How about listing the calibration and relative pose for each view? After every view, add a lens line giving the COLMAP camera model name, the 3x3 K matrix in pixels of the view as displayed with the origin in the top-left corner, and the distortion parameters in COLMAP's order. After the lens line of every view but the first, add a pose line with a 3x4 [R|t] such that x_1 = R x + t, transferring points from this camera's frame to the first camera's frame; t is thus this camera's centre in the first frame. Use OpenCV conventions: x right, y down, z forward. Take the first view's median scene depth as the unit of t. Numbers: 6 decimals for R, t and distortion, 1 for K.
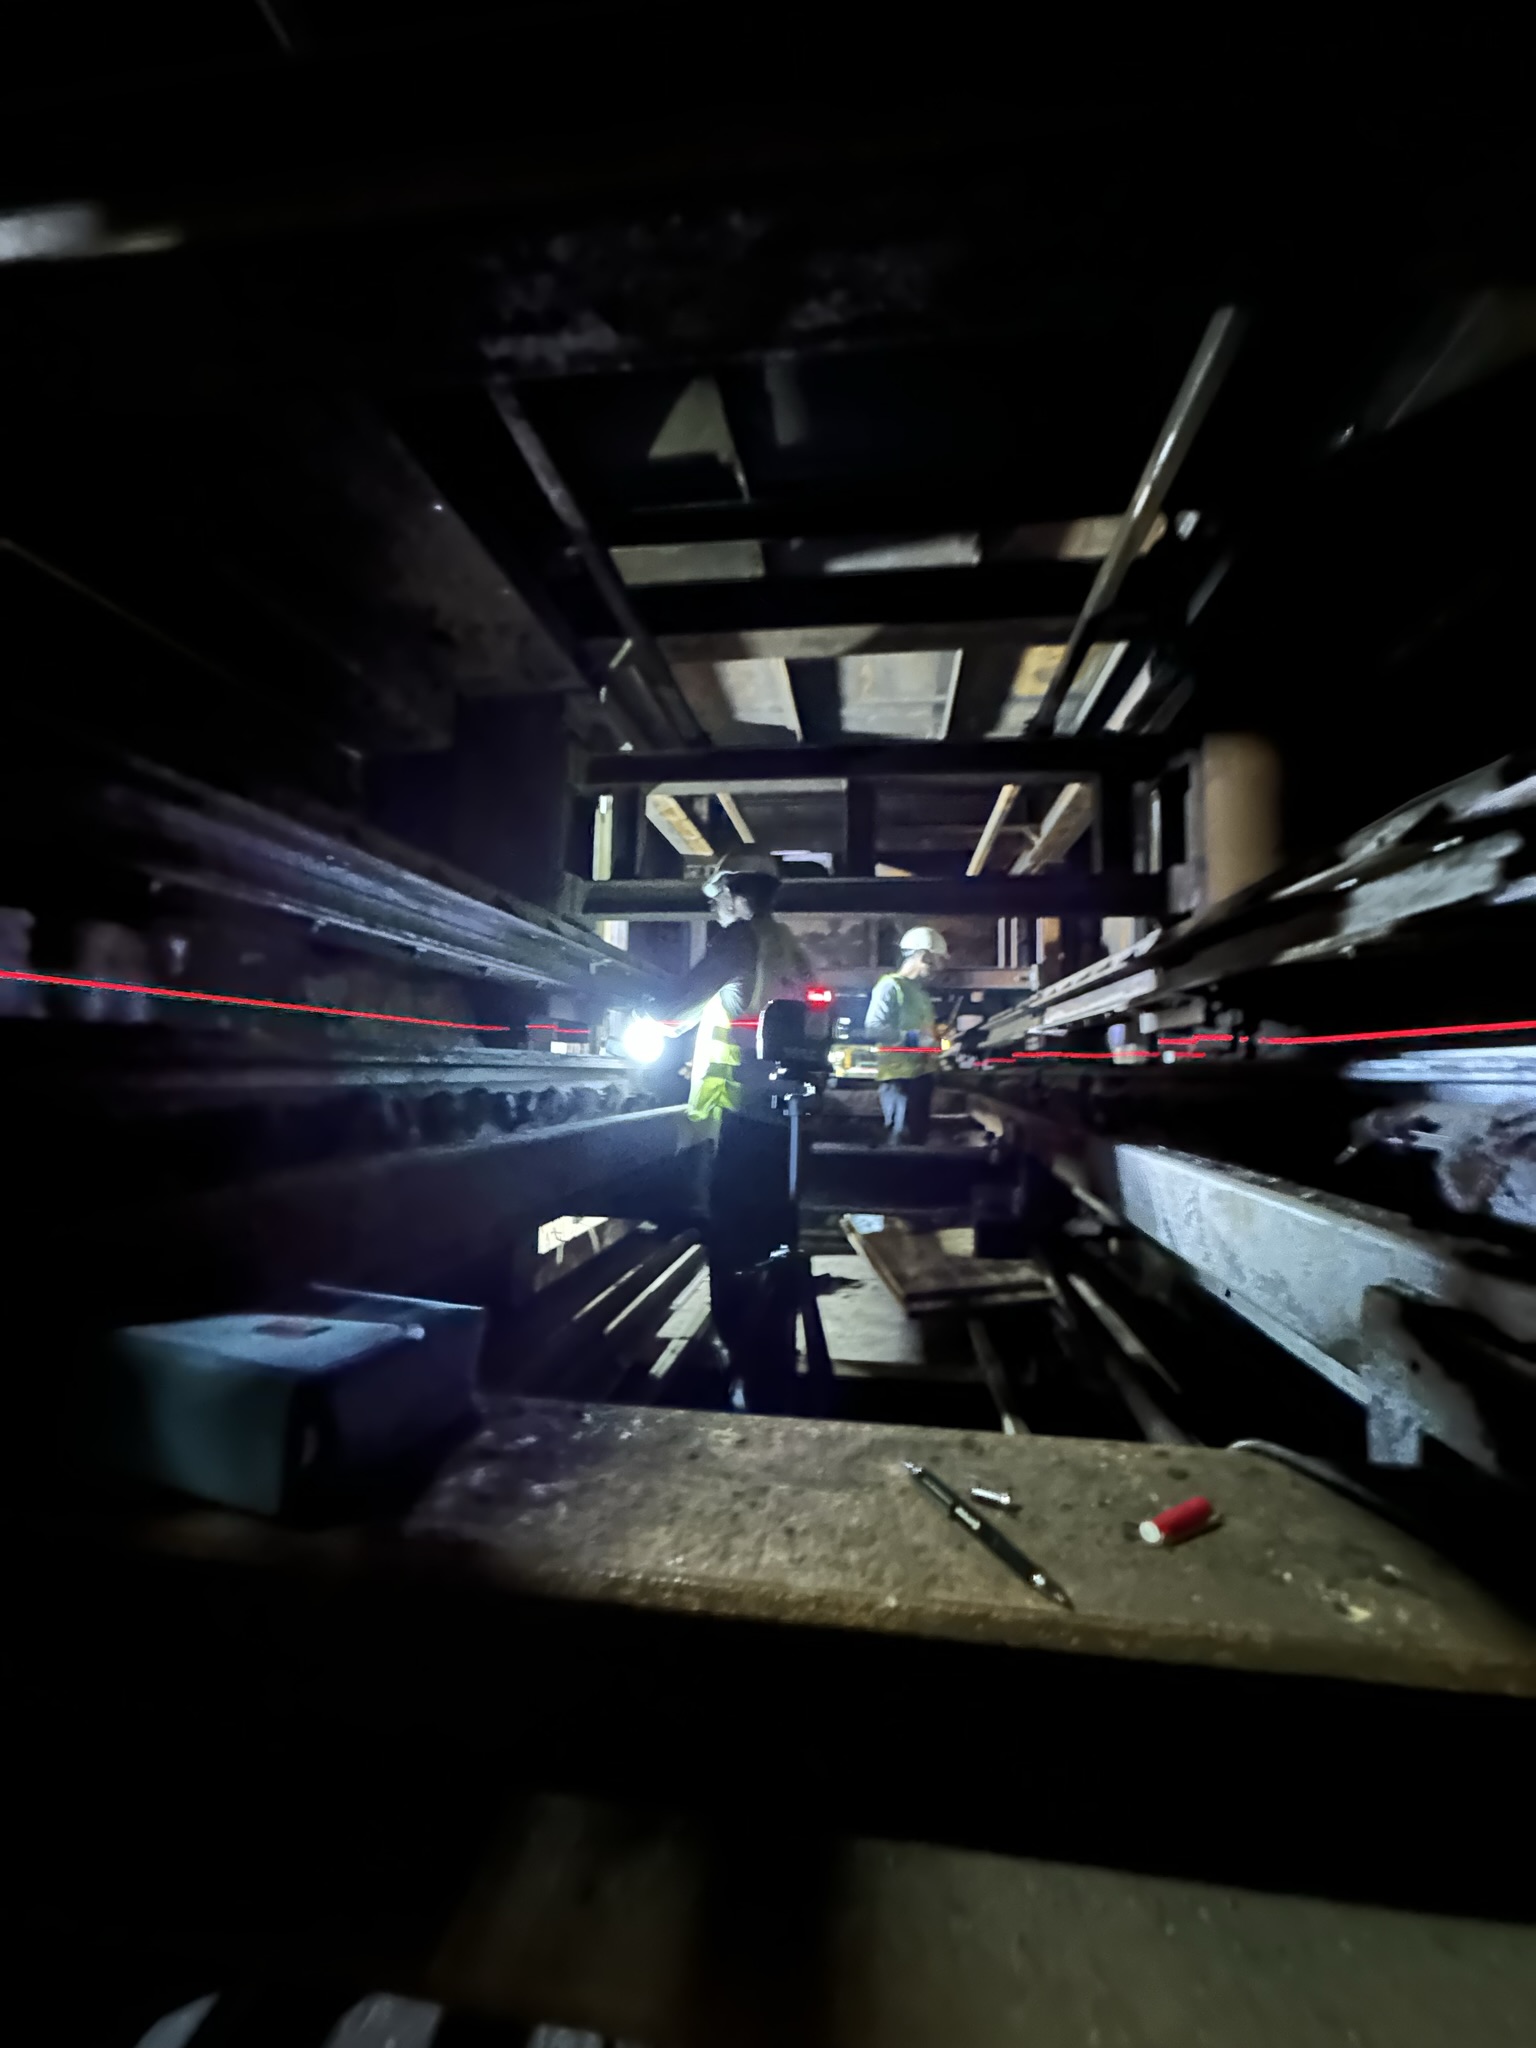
lens RADIAL K [[790.1, 0, 768.0], [0, 790.1, 1024.0], [0, 0, 1]] dist [0.000408, 0.000036]
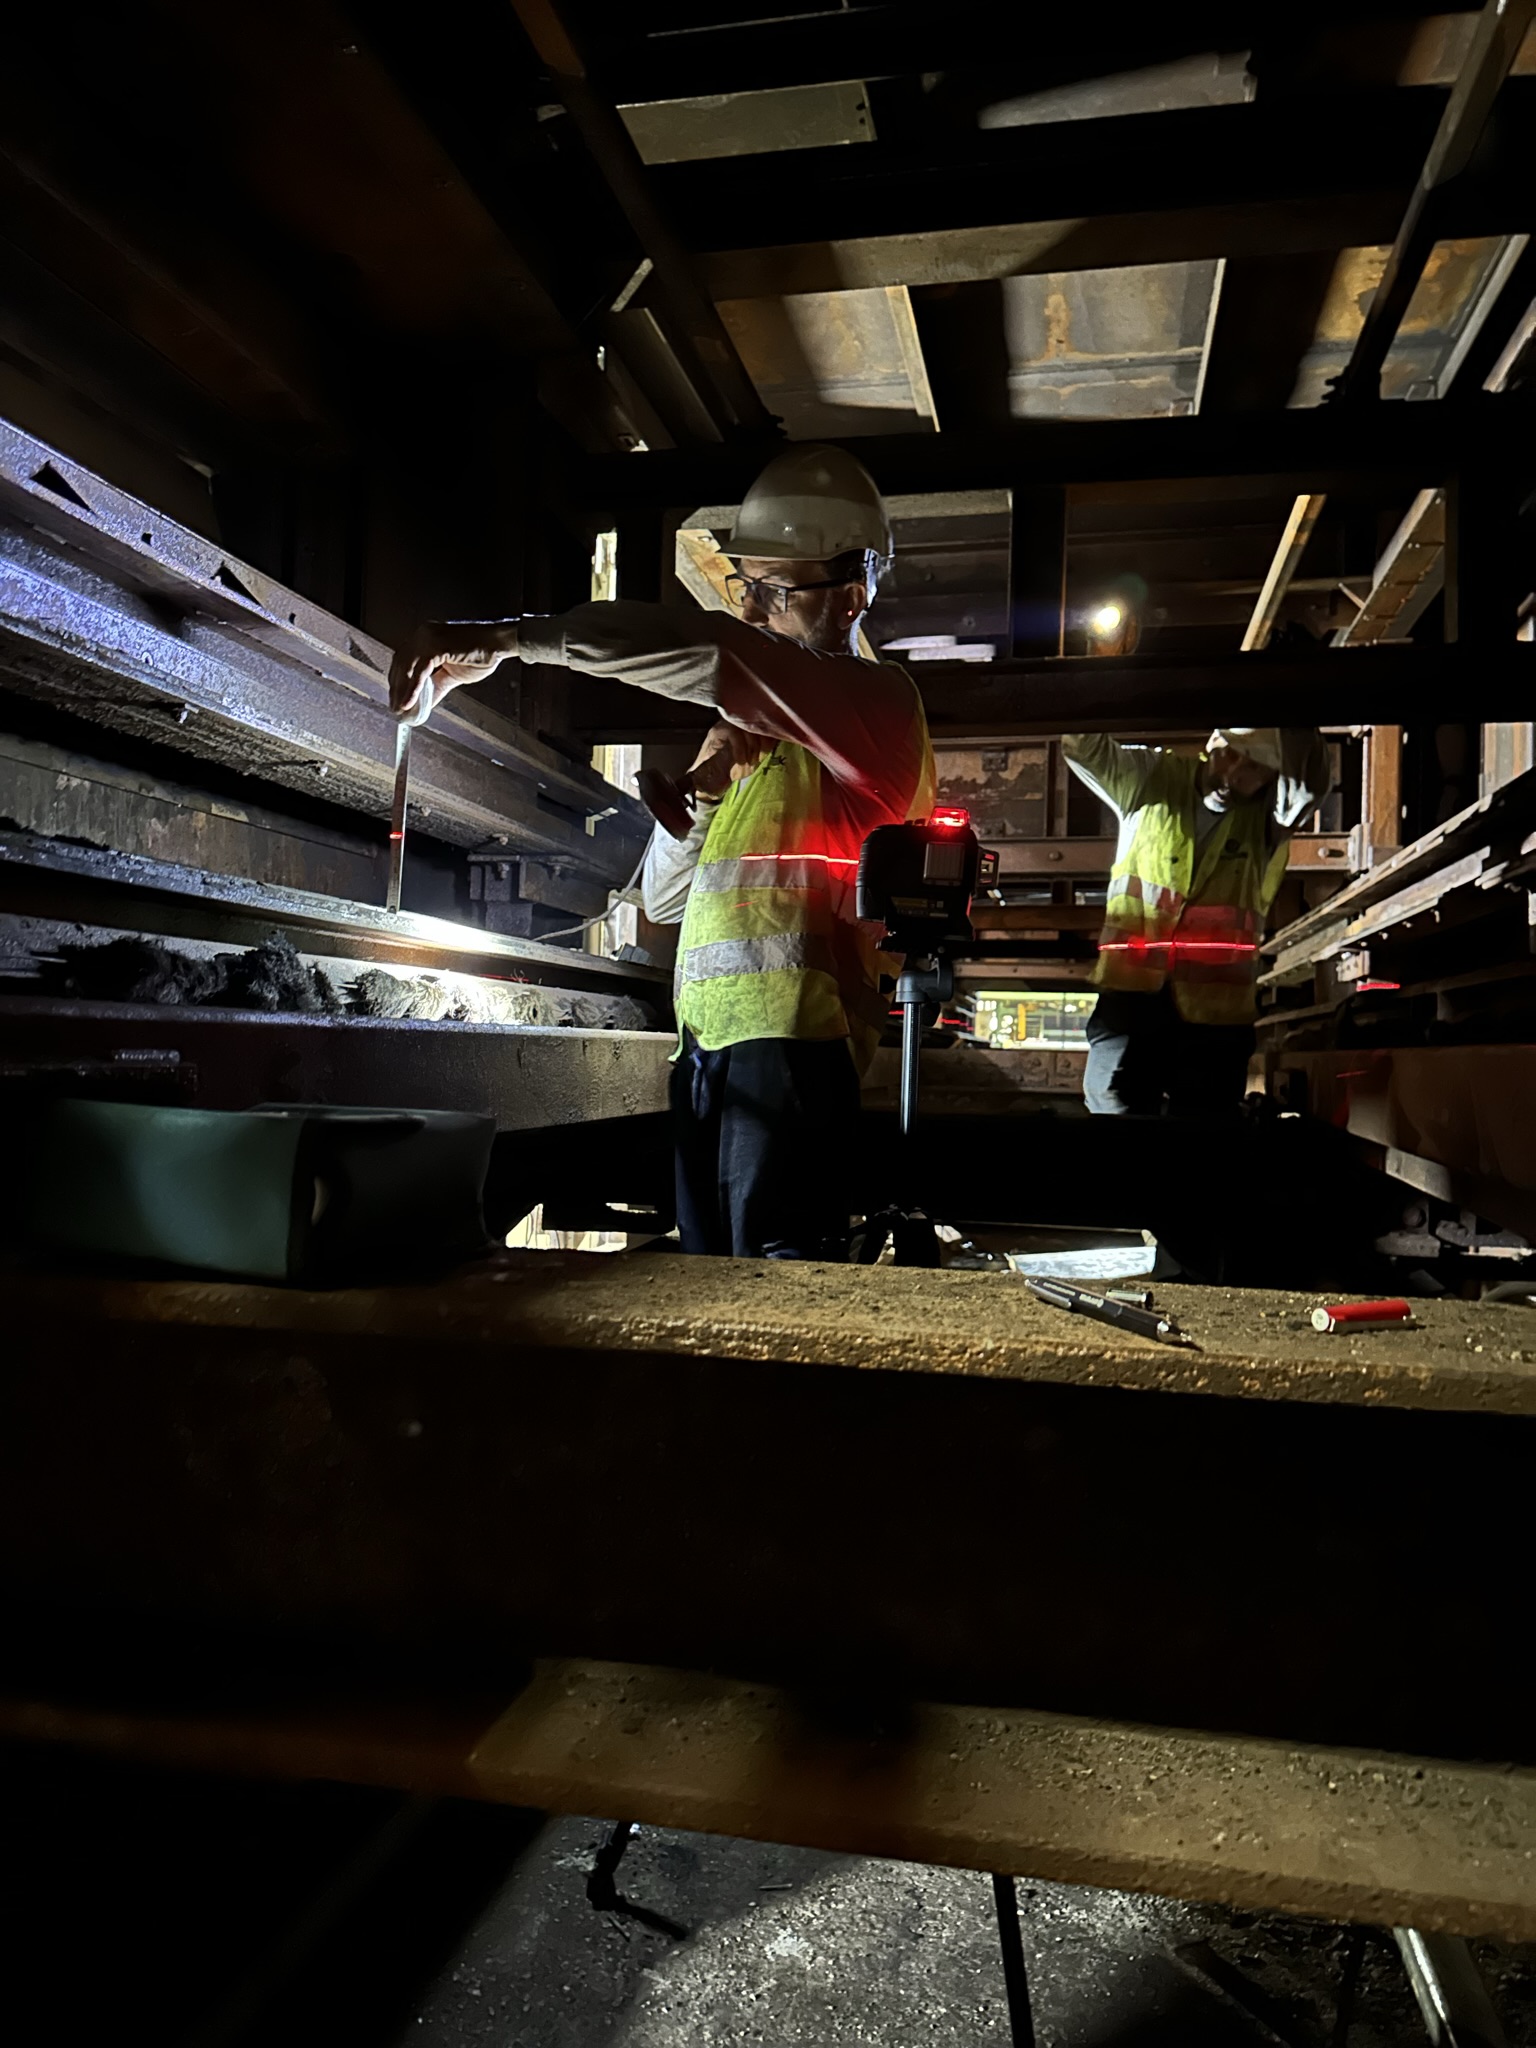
lens RADIAL K [[1444.7, 0, 768.0], [0, 1444.7, 1024.0], [0, 0, 1]] dist [0.087677, -0.092080]
pose [[0.996860, 0.006622, -0.078907, 0.005914], [-0.004696, 0.999687, 0.024567, 0.052843], [0.079045, -0.024119, 0.996579, -0.095882]]
